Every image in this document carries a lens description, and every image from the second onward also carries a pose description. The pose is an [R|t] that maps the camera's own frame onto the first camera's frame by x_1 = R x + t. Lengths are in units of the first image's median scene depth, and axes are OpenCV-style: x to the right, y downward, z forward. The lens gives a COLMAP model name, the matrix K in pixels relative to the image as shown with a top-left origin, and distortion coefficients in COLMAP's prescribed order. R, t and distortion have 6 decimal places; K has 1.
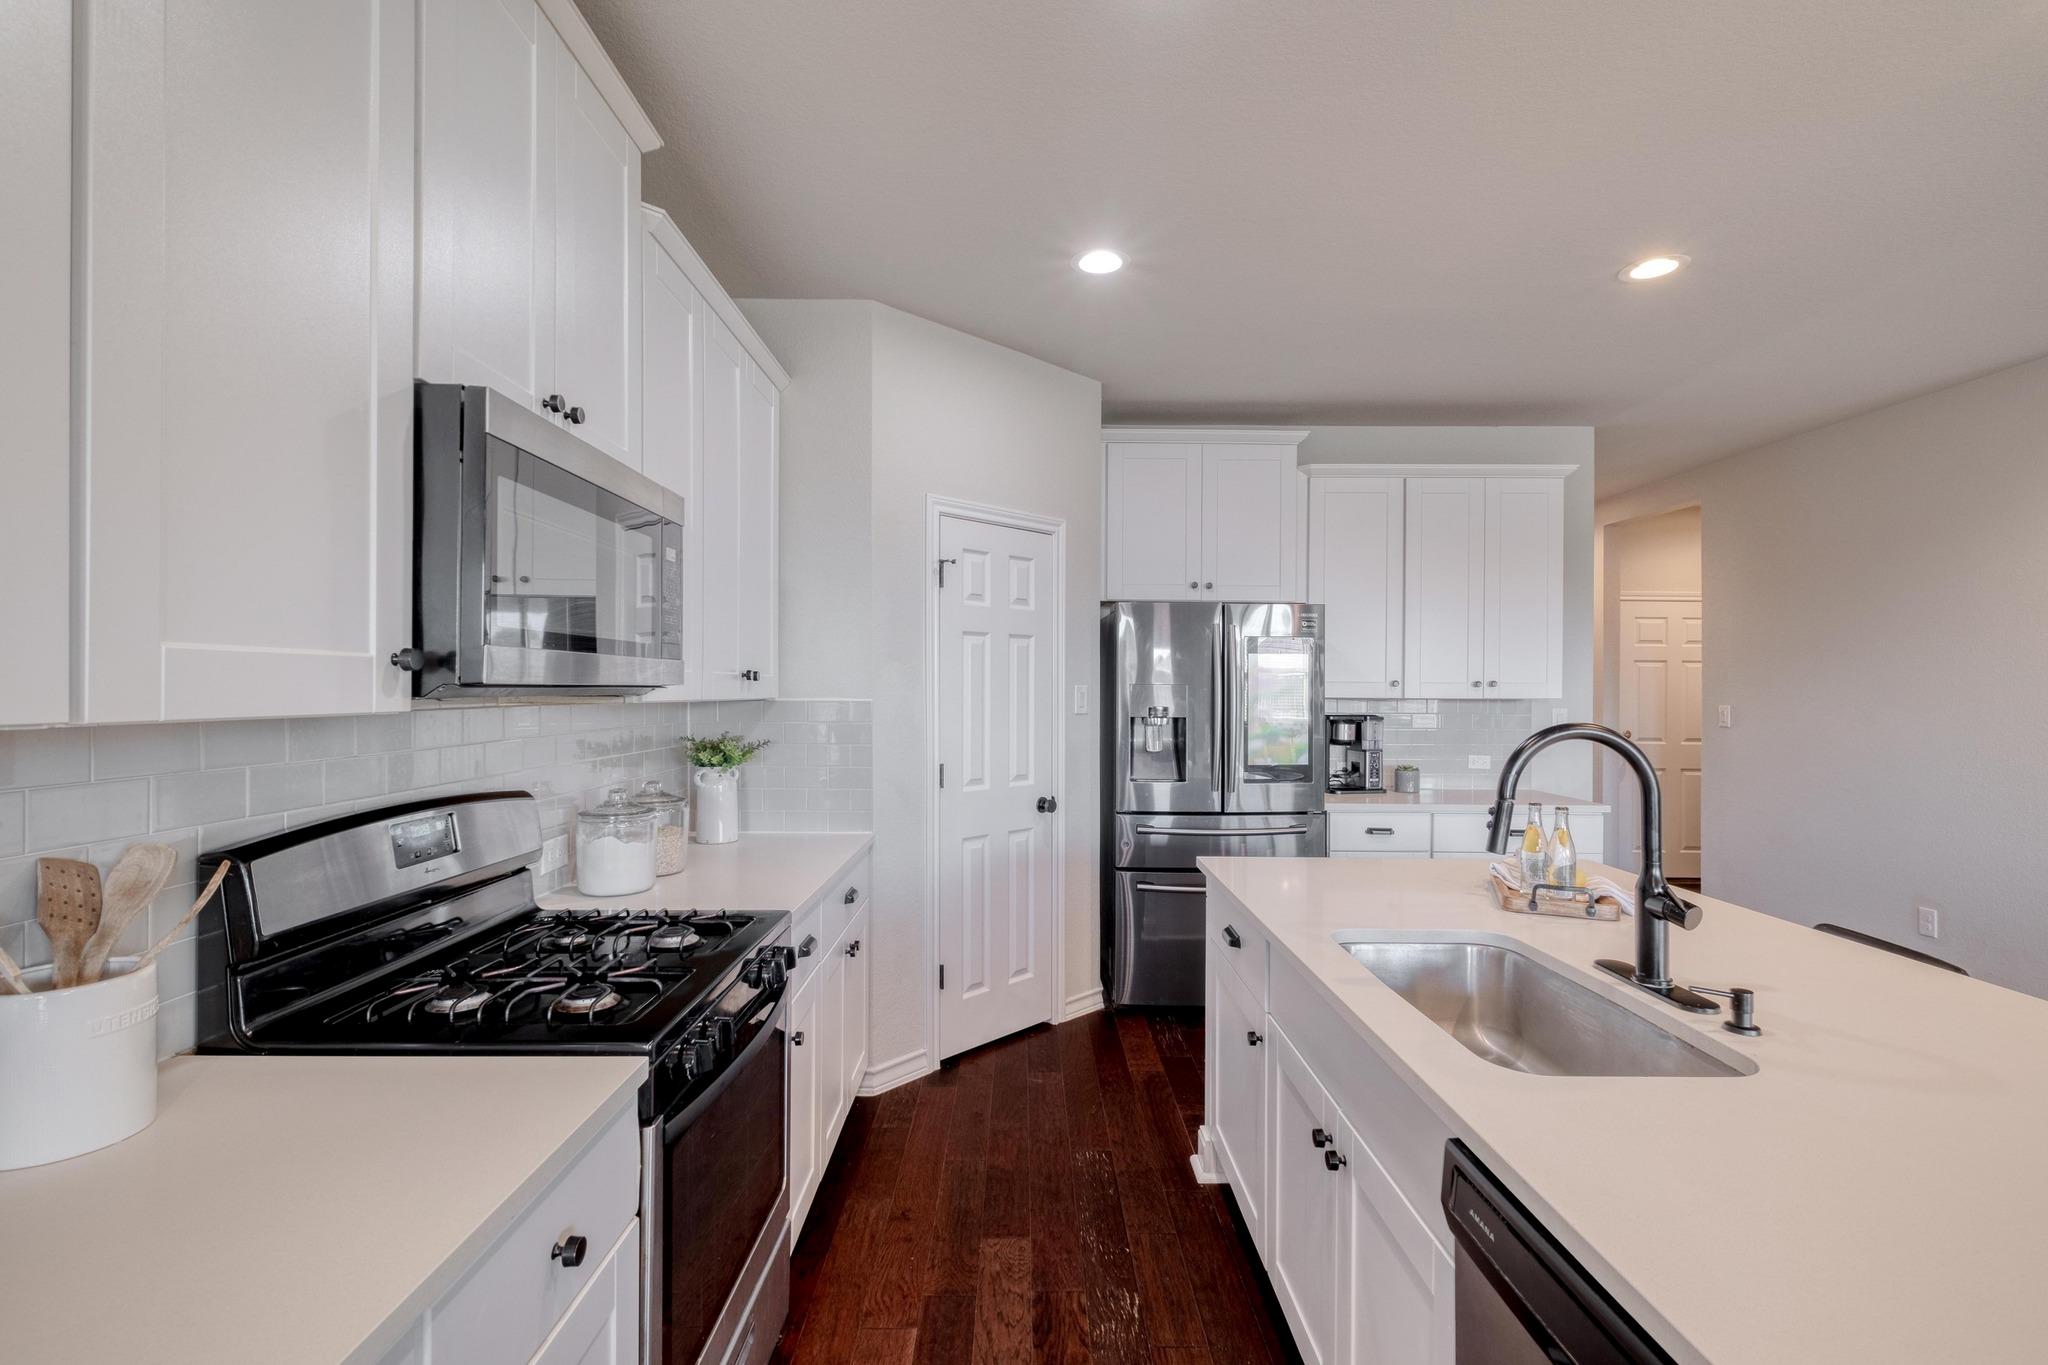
lens RADIAL K [[930.8, 0, 1024.0], [0, 930.8, 682.5], [0, 0, 1]] dist [0.001840, -0.000096]
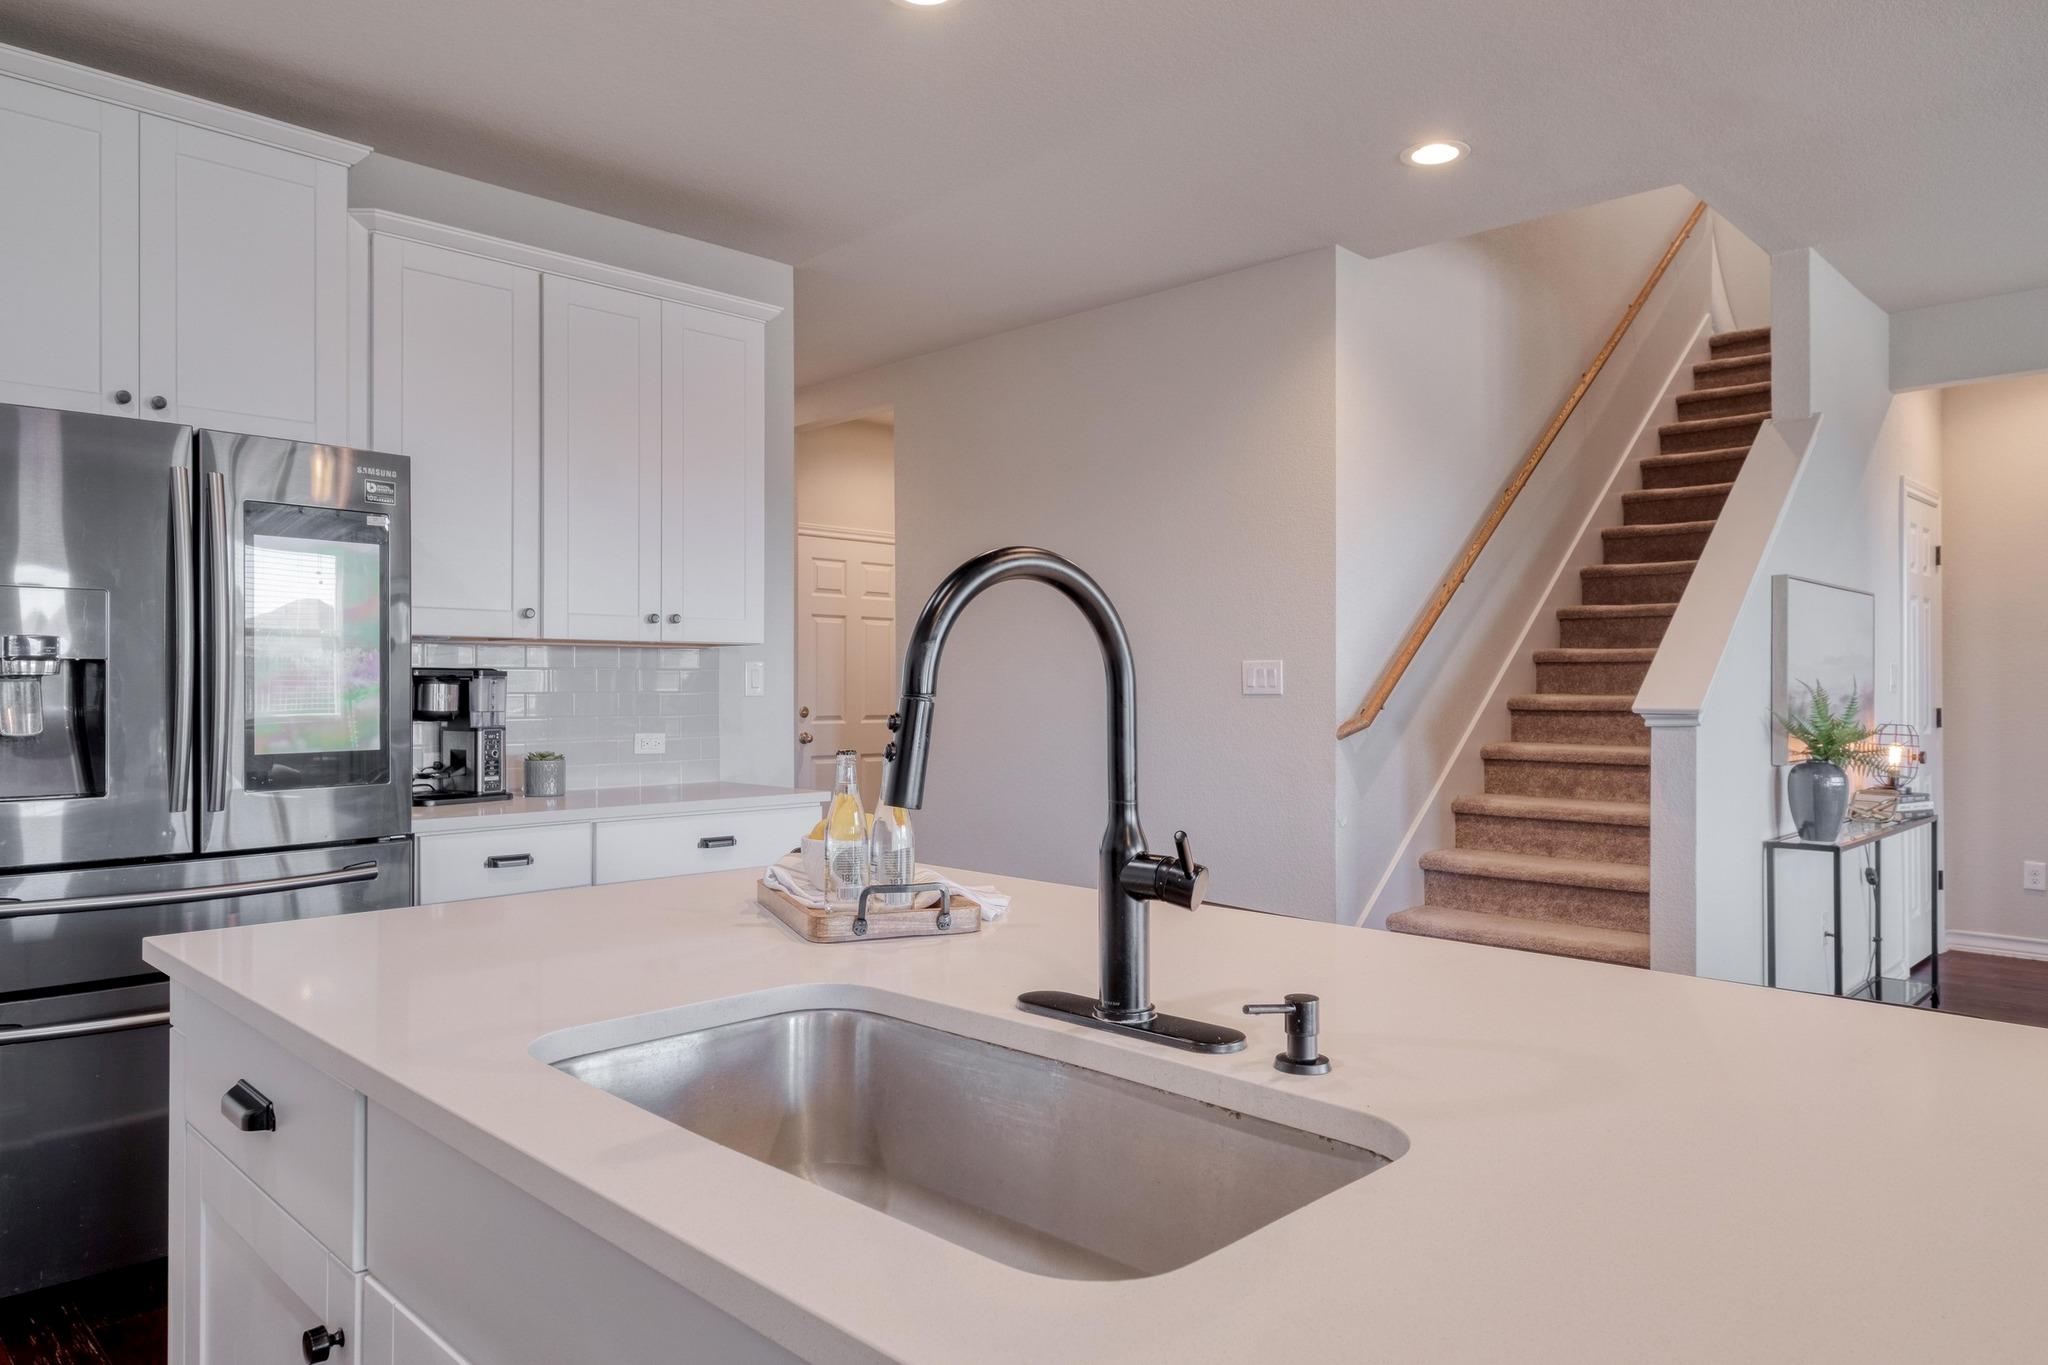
lens RADIAL K [[1308.1, 0, 1030.2], [0, 1308.1, 688.4], [0, 0, 1]] dist [0.010941, 0.000285]
pose [[0.703421, -0.007175, 0.710737, 0.030521], [0.002477, 0.999968, 0.007642, 0.048547], [-0.710769, -0.003615, 0.703416, 0.200021]]
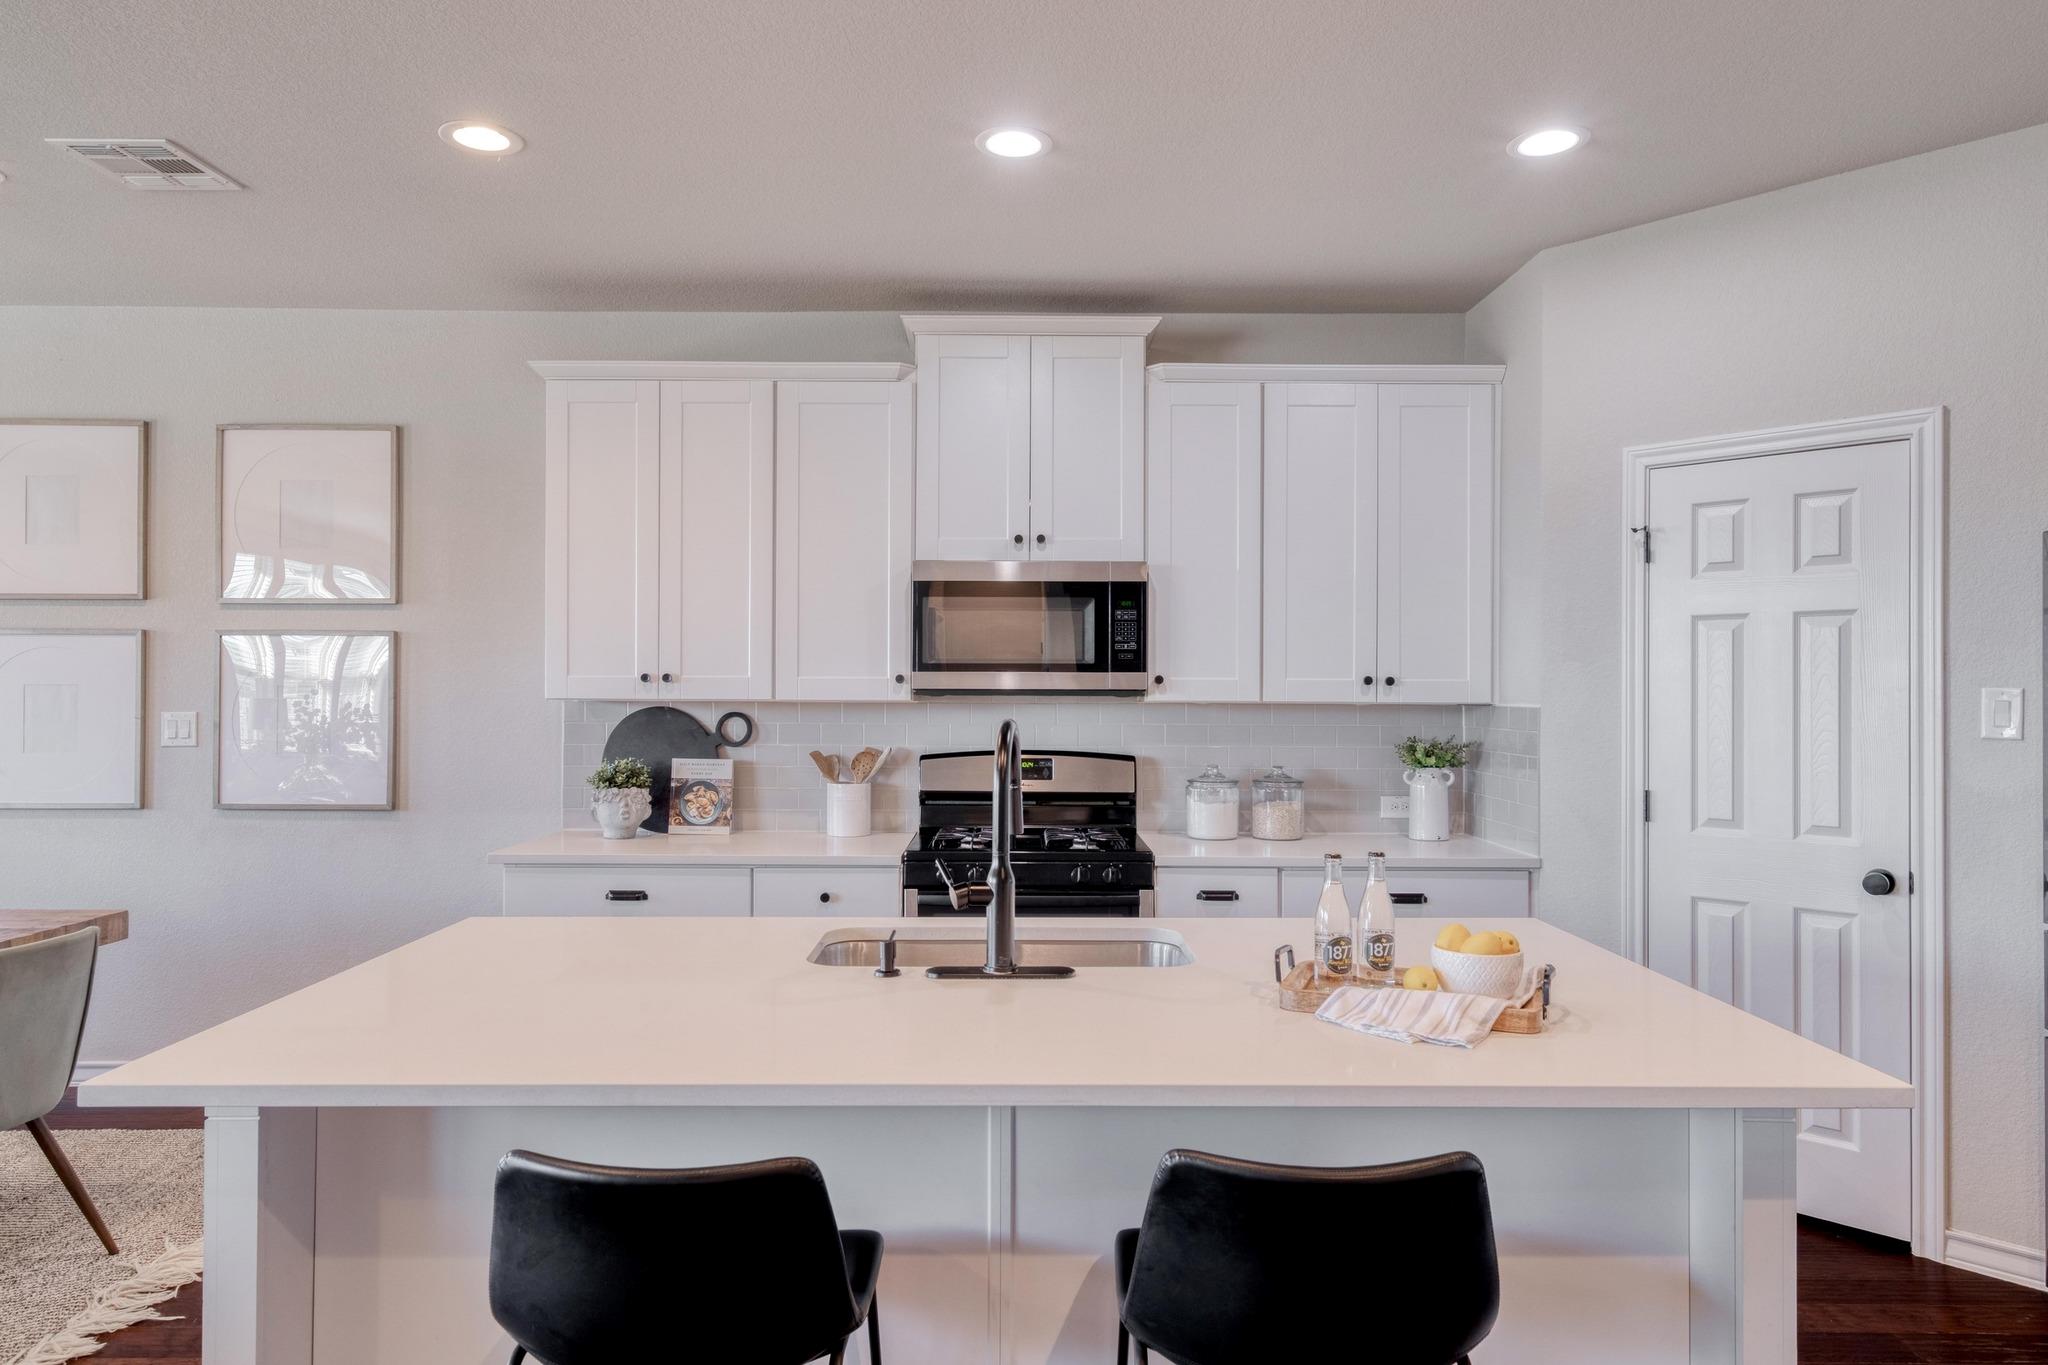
lens RADIAL K [[1243.0, 0, 1011.4], [0, 1243.0, 687.6], [0, 0, 1]] dist [0.008049, 0.000372]
pose [[-0.010063, -0.008212, -0.999916, 0.832377], [0.002181, 0.999964, -0.008234, 0.007987], [0.999947, -0.002264, -0.010045, 0.420771]]
